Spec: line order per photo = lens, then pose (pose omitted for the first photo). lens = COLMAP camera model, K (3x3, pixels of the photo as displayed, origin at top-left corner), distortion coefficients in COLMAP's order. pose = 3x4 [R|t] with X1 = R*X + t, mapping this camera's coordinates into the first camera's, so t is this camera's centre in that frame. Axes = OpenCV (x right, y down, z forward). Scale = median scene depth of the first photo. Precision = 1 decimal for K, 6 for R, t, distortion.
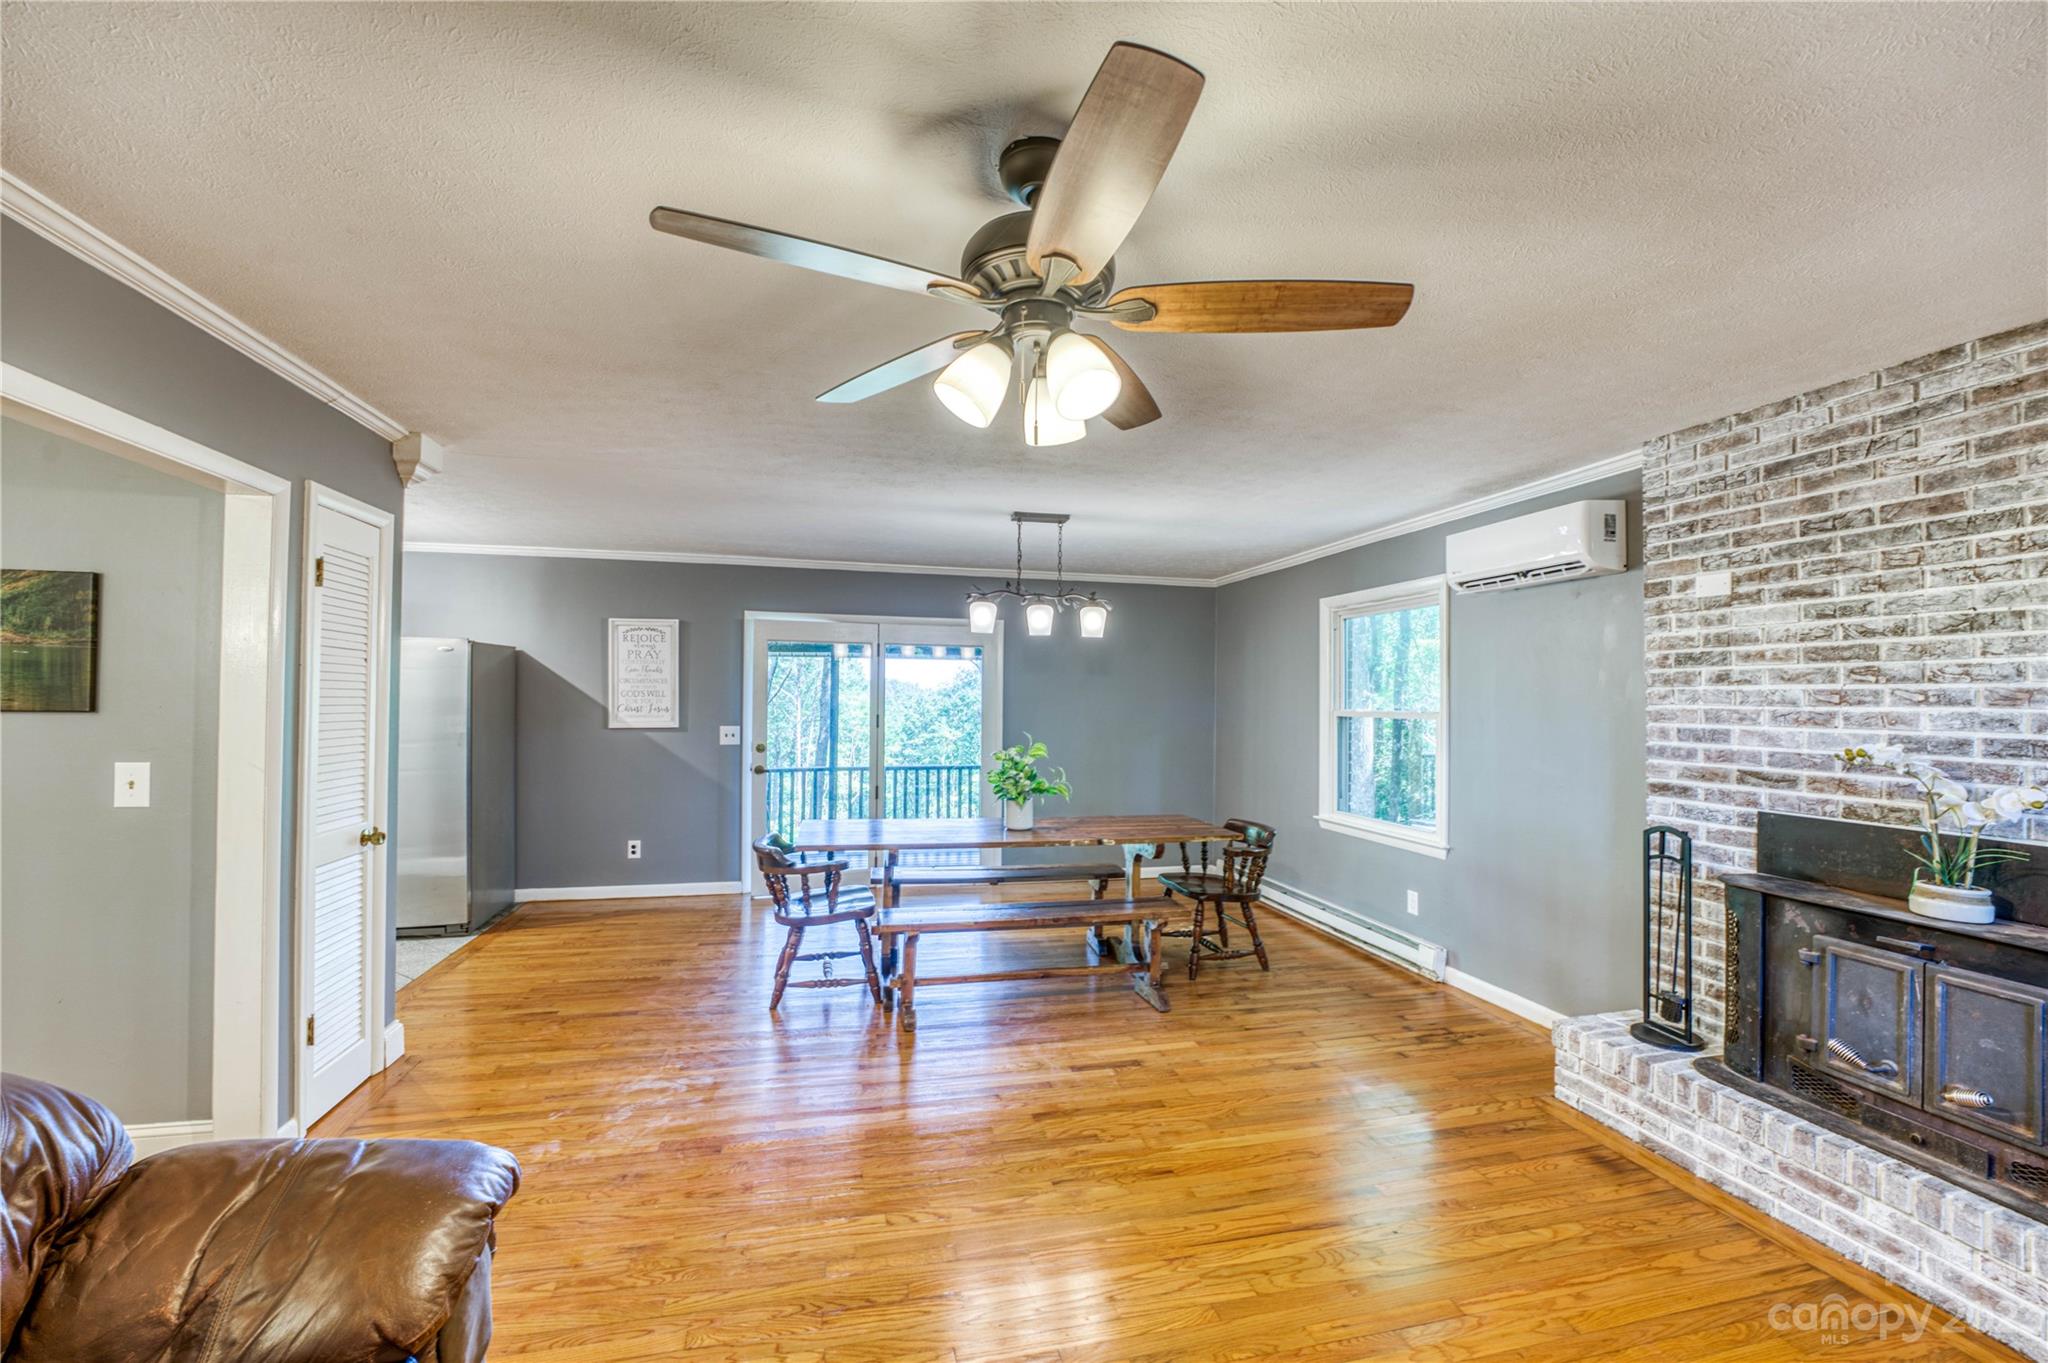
lens RADIAL K [[833.3, 0, 1024.4], [0, 833.3, 688.8], [0, 0, 1]] dist [-0.021599, 0.001536]
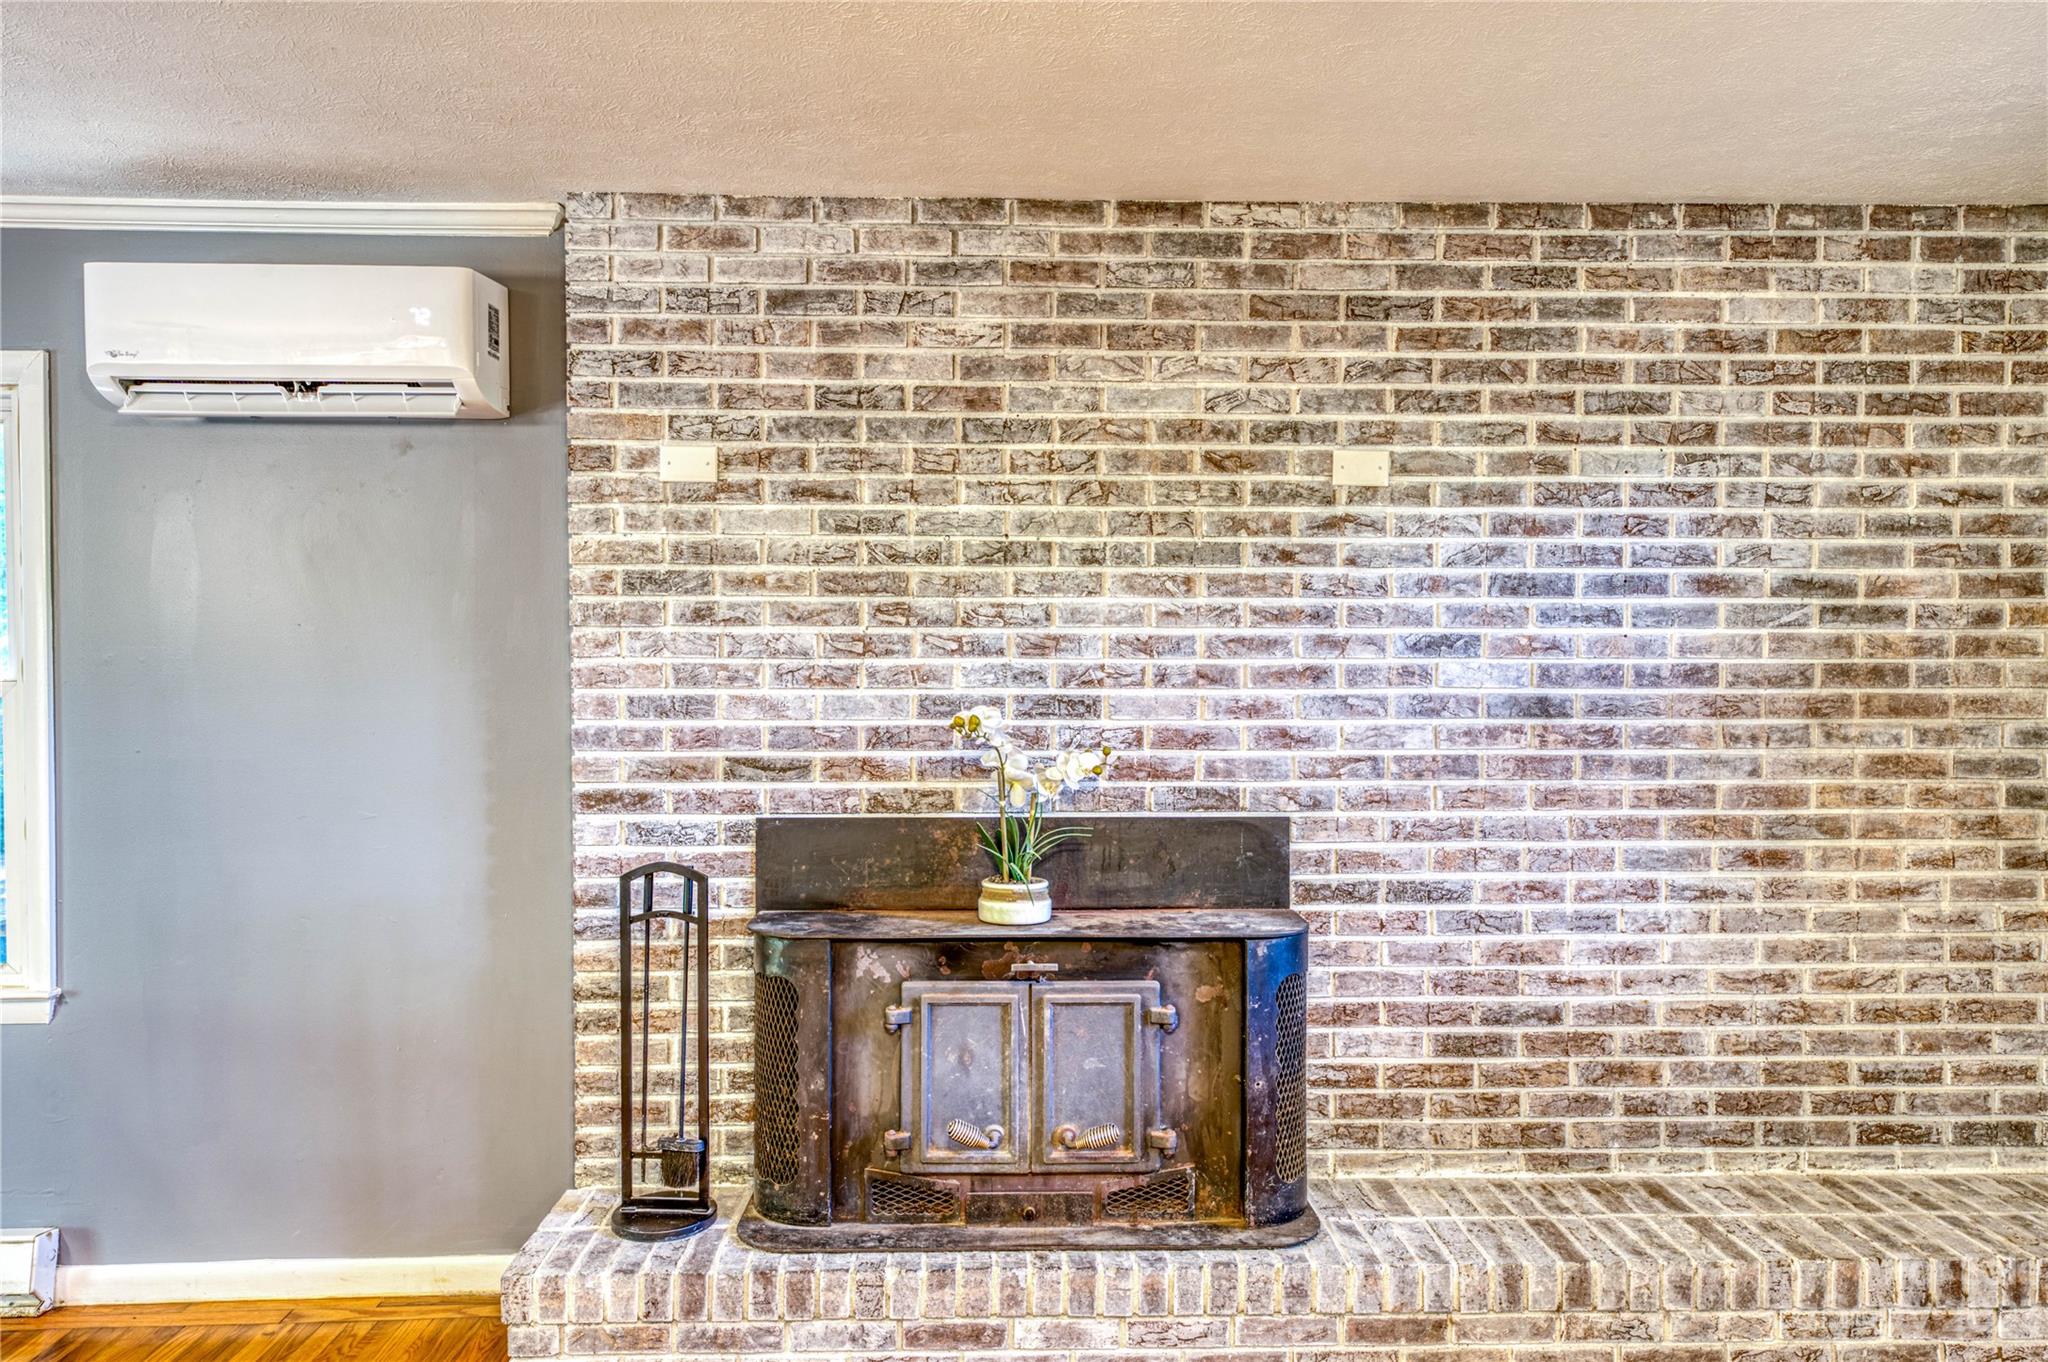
lens RADIAL K [[1356.6, 0, 1028.8], [0, 1356.6, 682.7], [0, 0, 1]] dist [0.030443, -0.012932]
pose [[0.204394, -0.028837, 0.978464, -0.132197], [-0.010241, 0.999448, 0.031595, 0.004207], [-0.978835, -0.016478, 0.203986, 0.600557]]
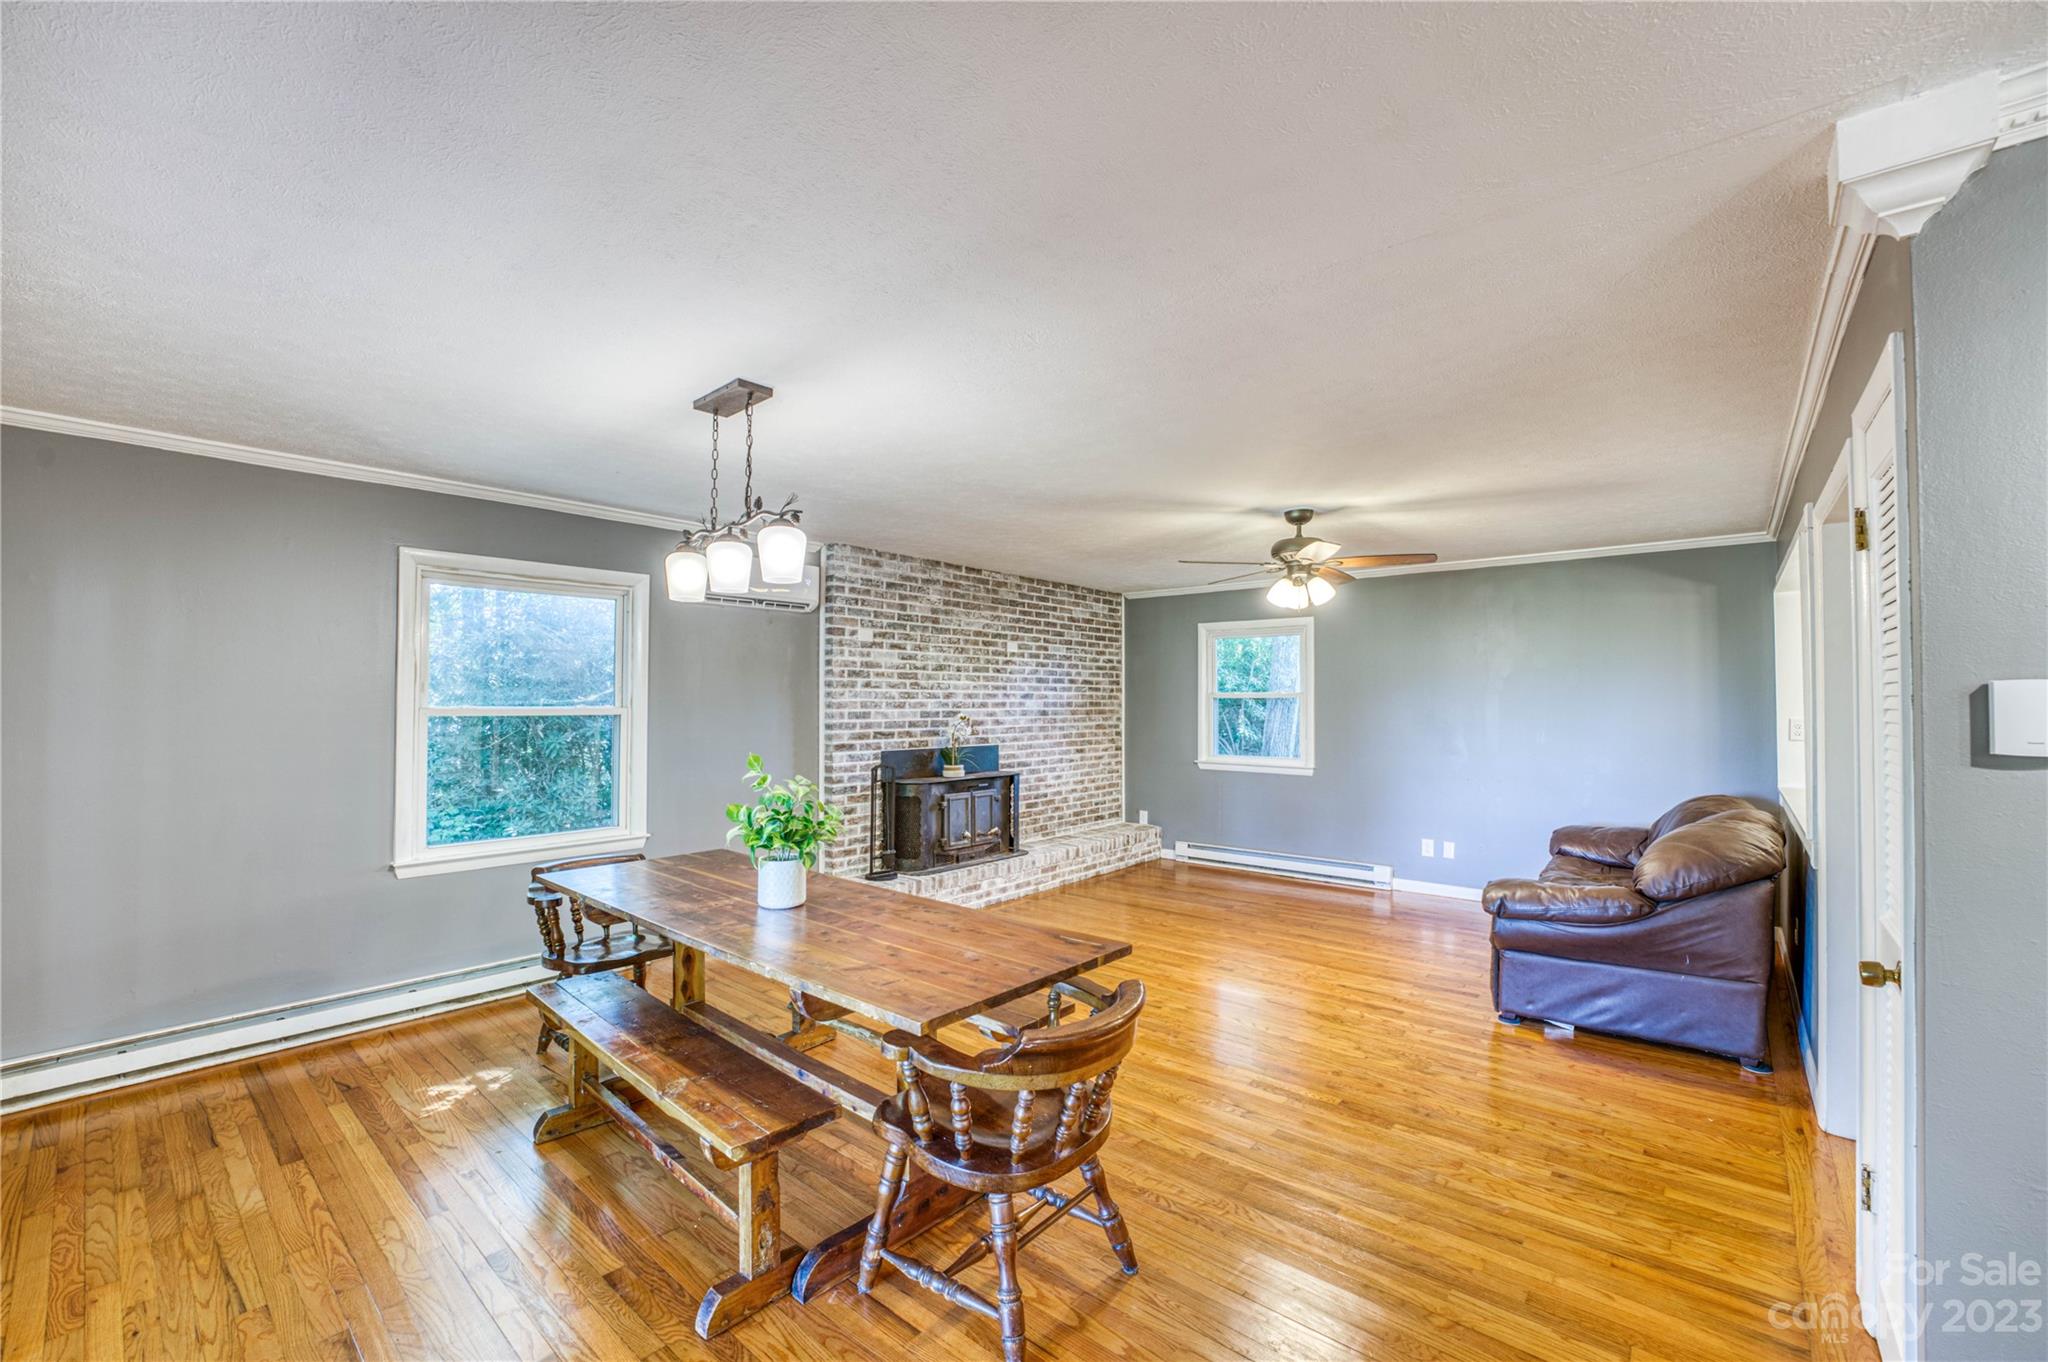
lens RADIAL K [[833.3, 0, 1025.9], [0, 833.3, 695.0], [0, 0, 1]] dist [-0.021599, 0.001536]
pose [[-0.589252, -0.002467, 0.807946, -1.037798], [-0.015925, 0.999837, -0.008561, 0.023833], [-0.807792, -0.017911, -0.589195, 2.046991]]
